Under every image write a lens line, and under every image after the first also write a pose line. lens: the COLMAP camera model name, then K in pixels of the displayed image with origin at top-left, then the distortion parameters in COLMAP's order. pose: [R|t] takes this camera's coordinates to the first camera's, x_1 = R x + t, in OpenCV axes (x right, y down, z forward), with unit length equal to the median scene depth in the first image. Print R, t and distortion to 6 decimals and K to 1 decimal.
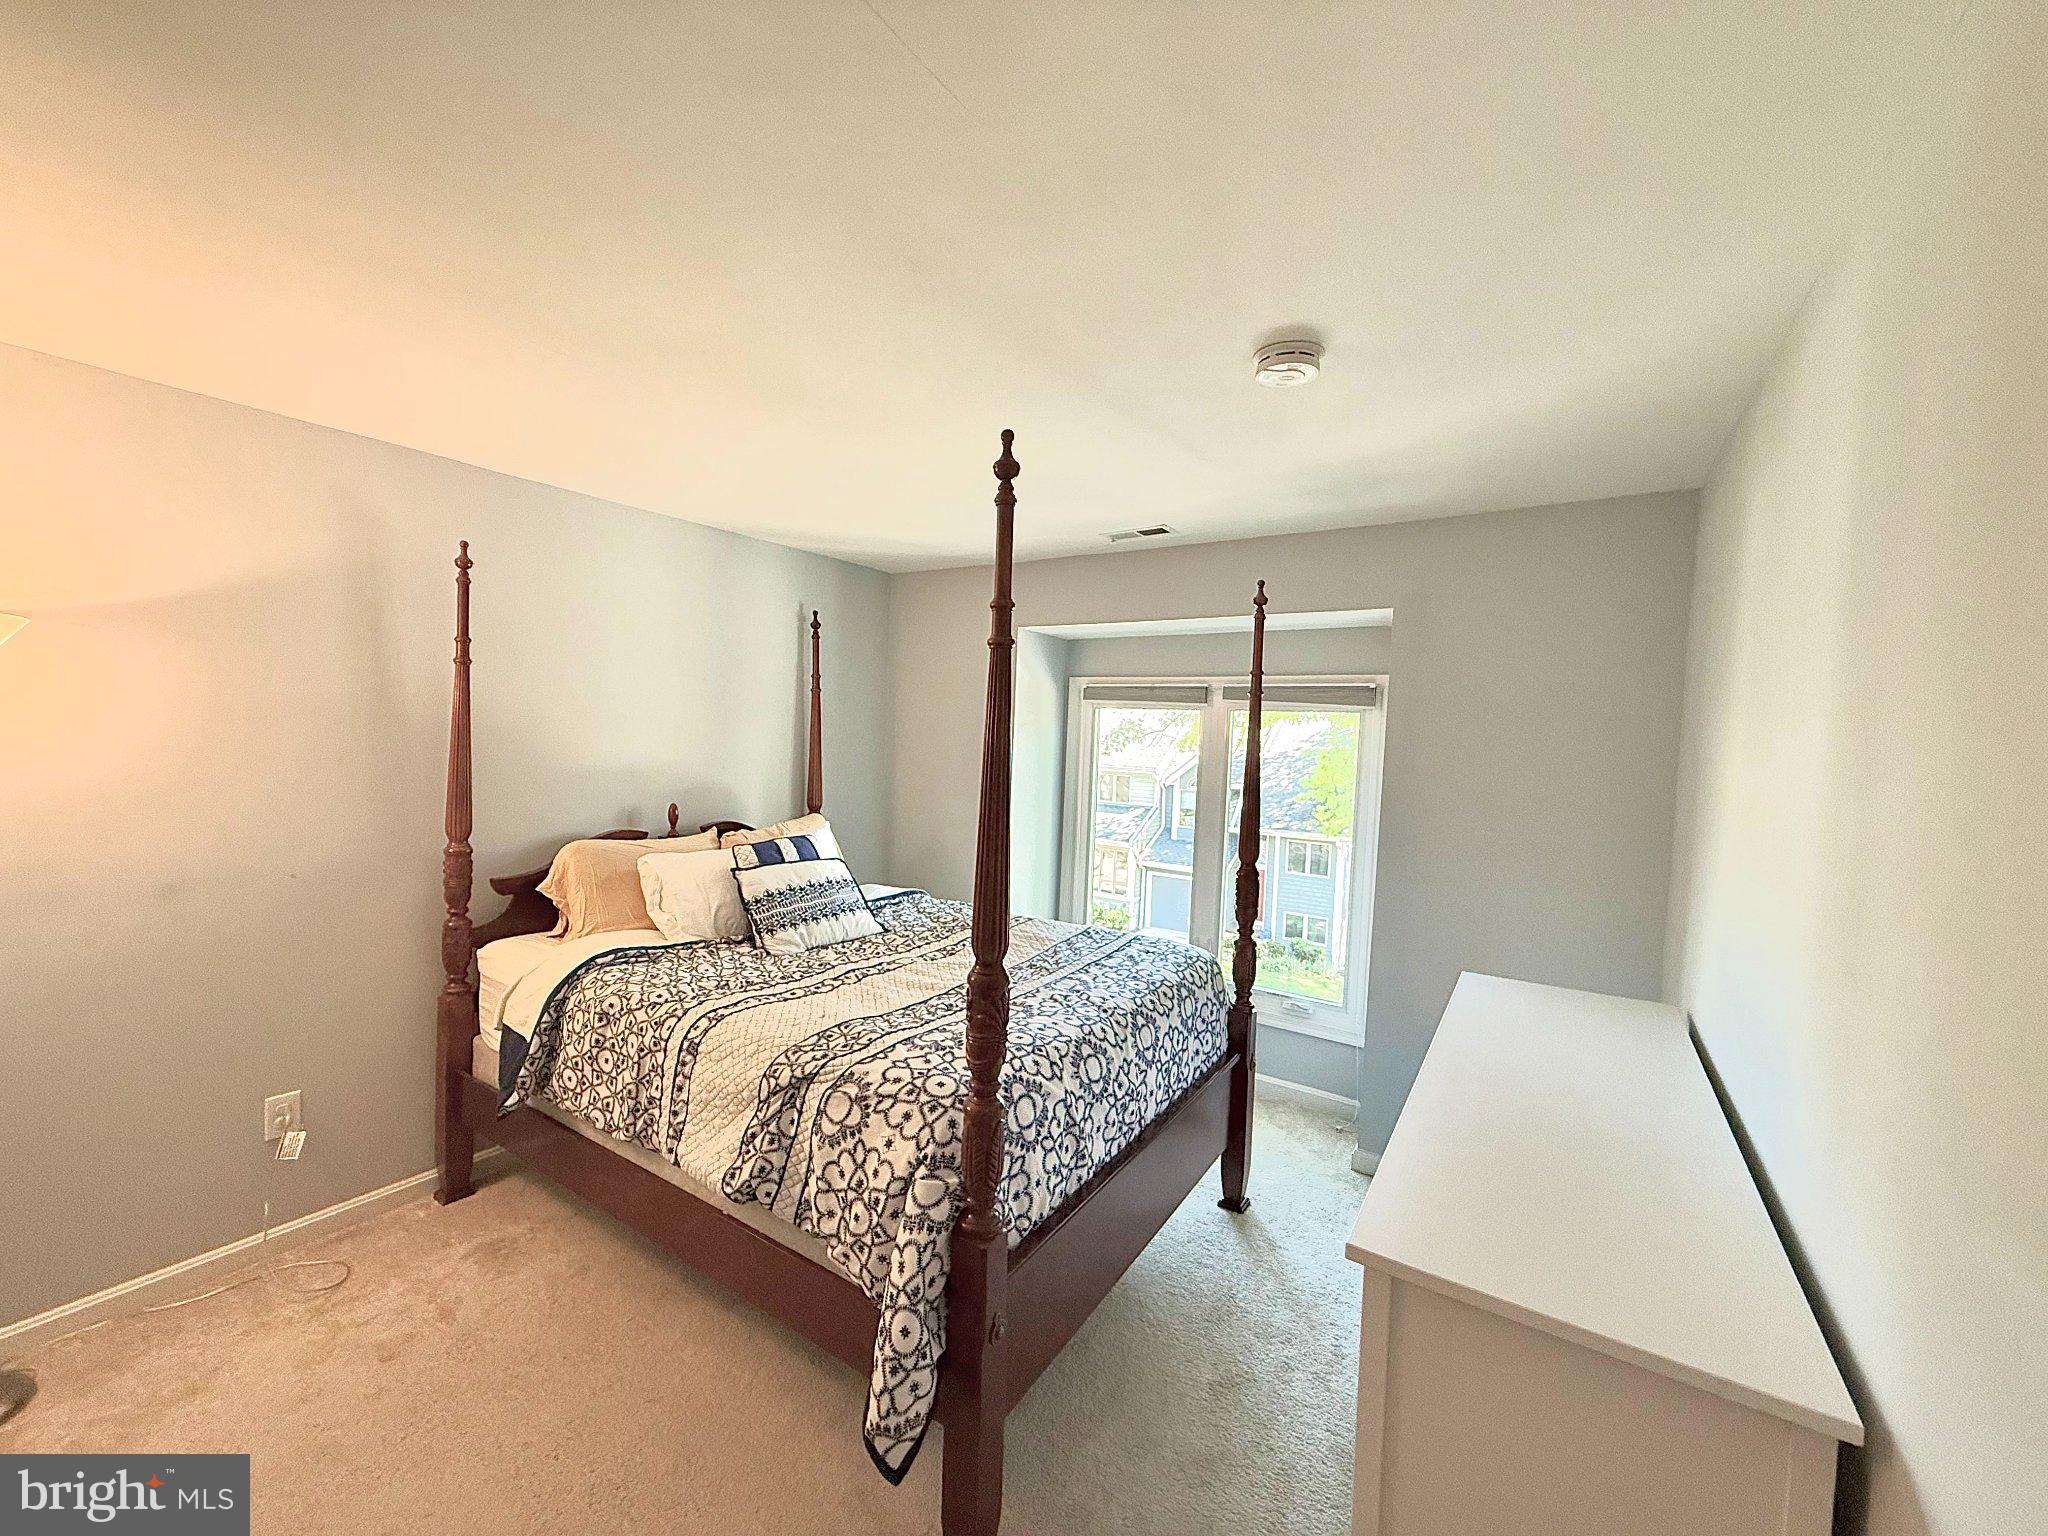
lens RADIAL K [[807.1, 0, 1023.9], [0, 807.1, 771.8], [0, 0, 1]] dist [-0.001999, 0.000129]
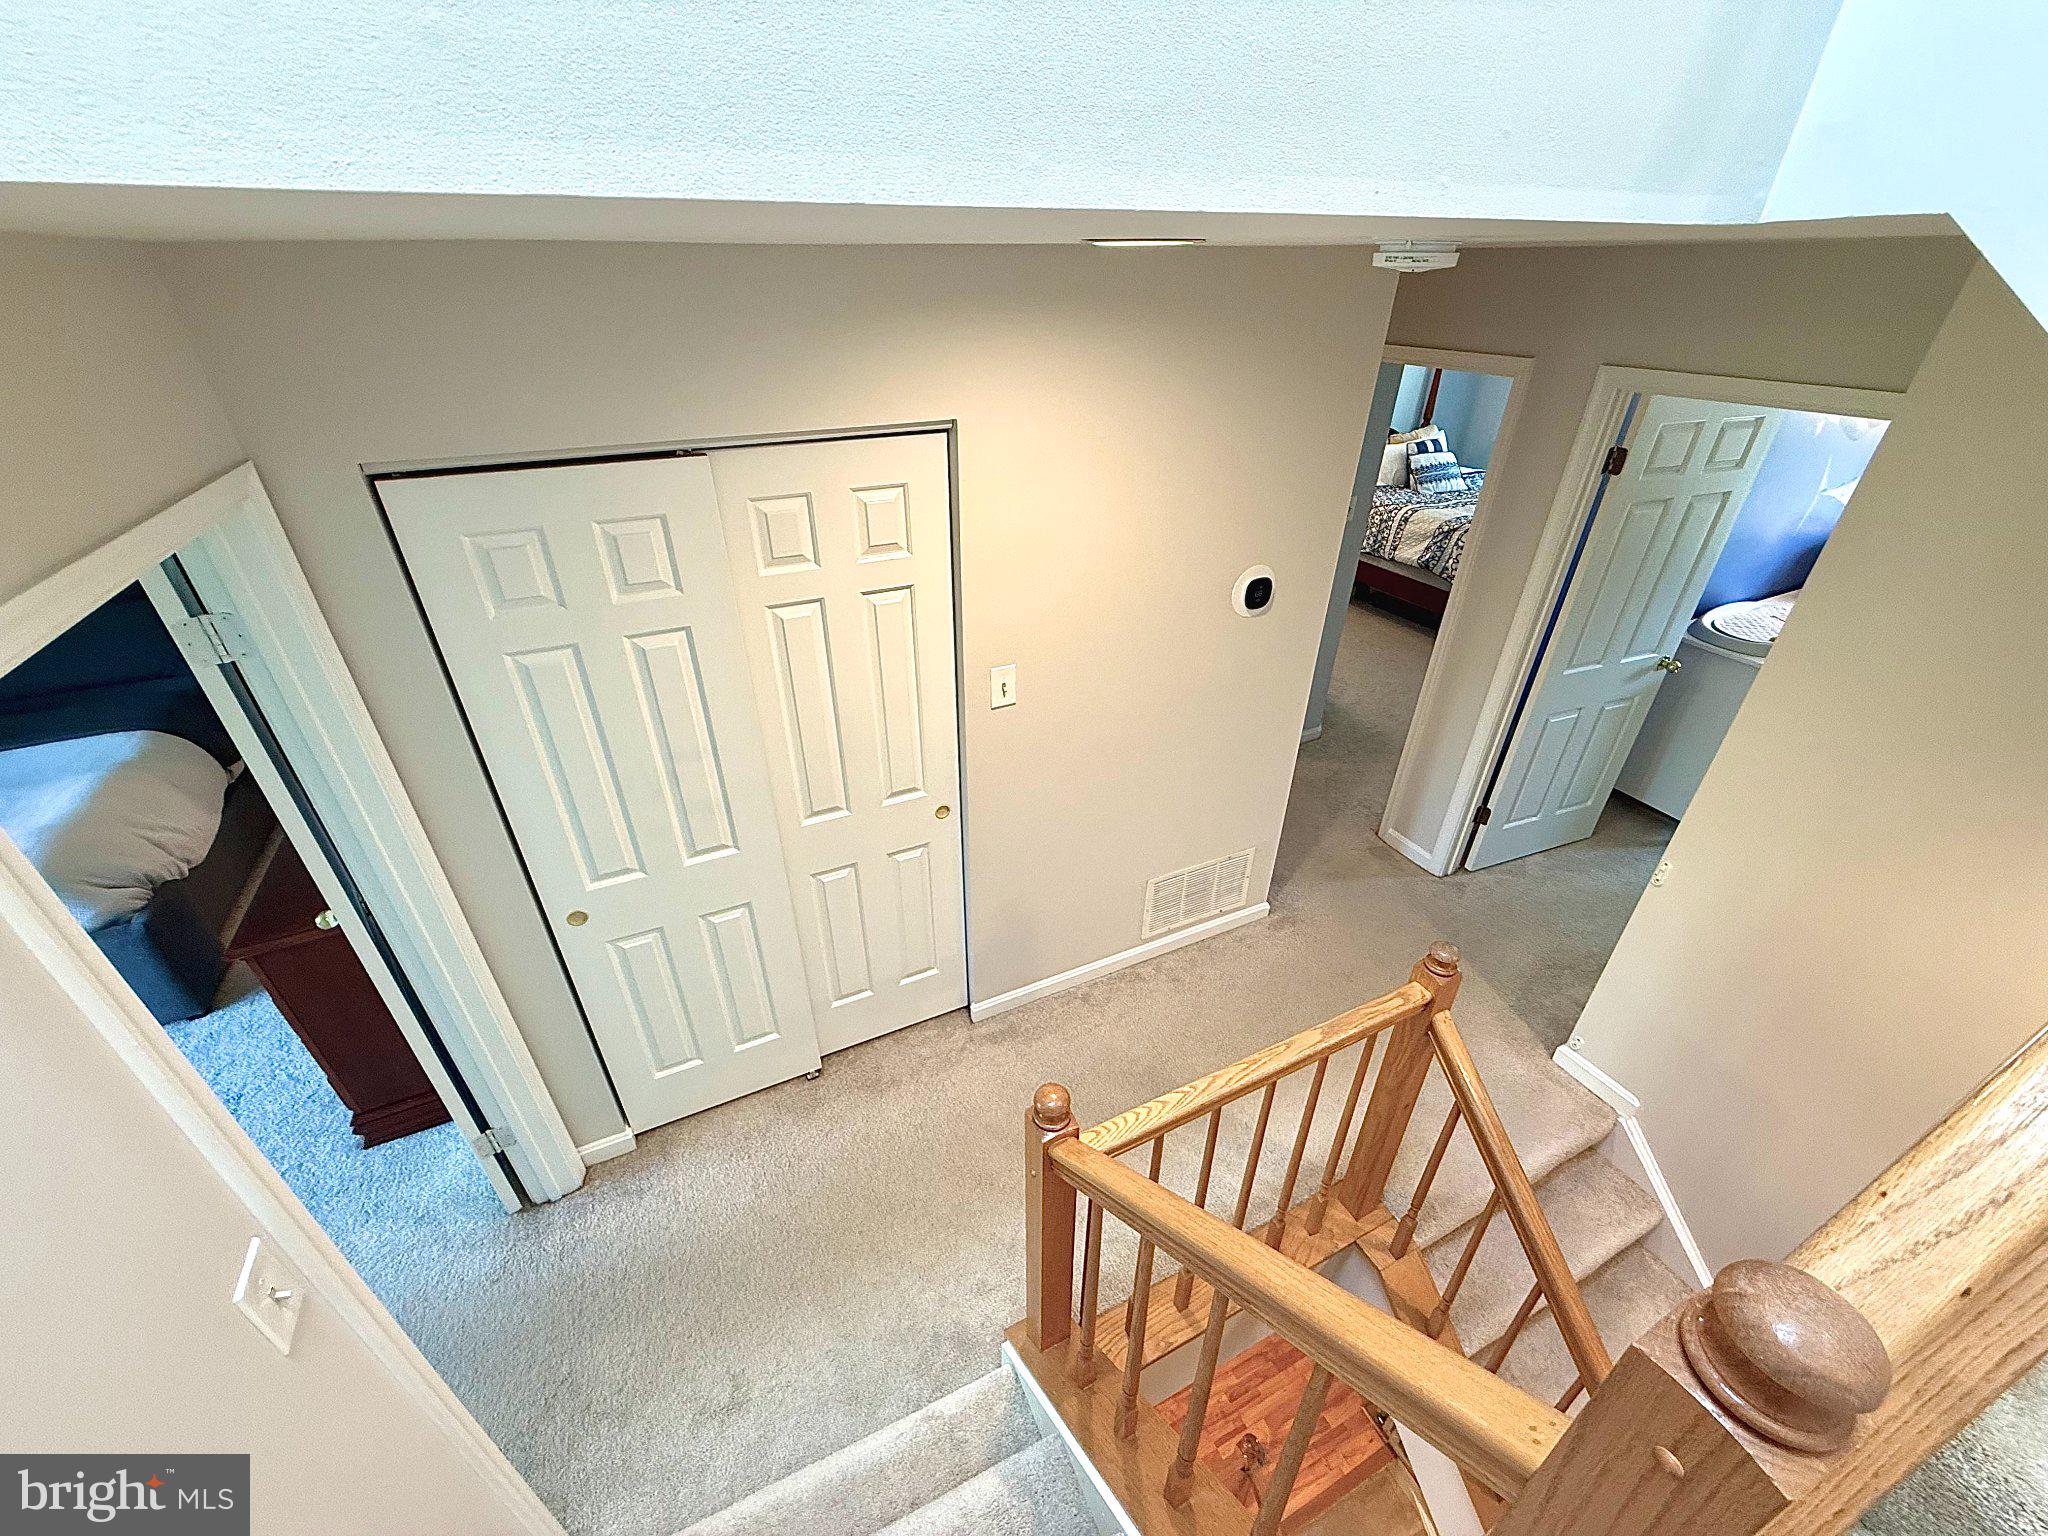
lens RADIAL K [[807.1, 0, 1027.7], [0, 807.1, 769.7], [0, 0, 1]] dist [-0.001999, 0.000129]
pose [[0.860282, 0.240460, -0.449549, -0.040762], [0.005692, 0.877196, 0.480099, -0.201567], [0.509787, -0.415579, 0.753267, -1.665376]]
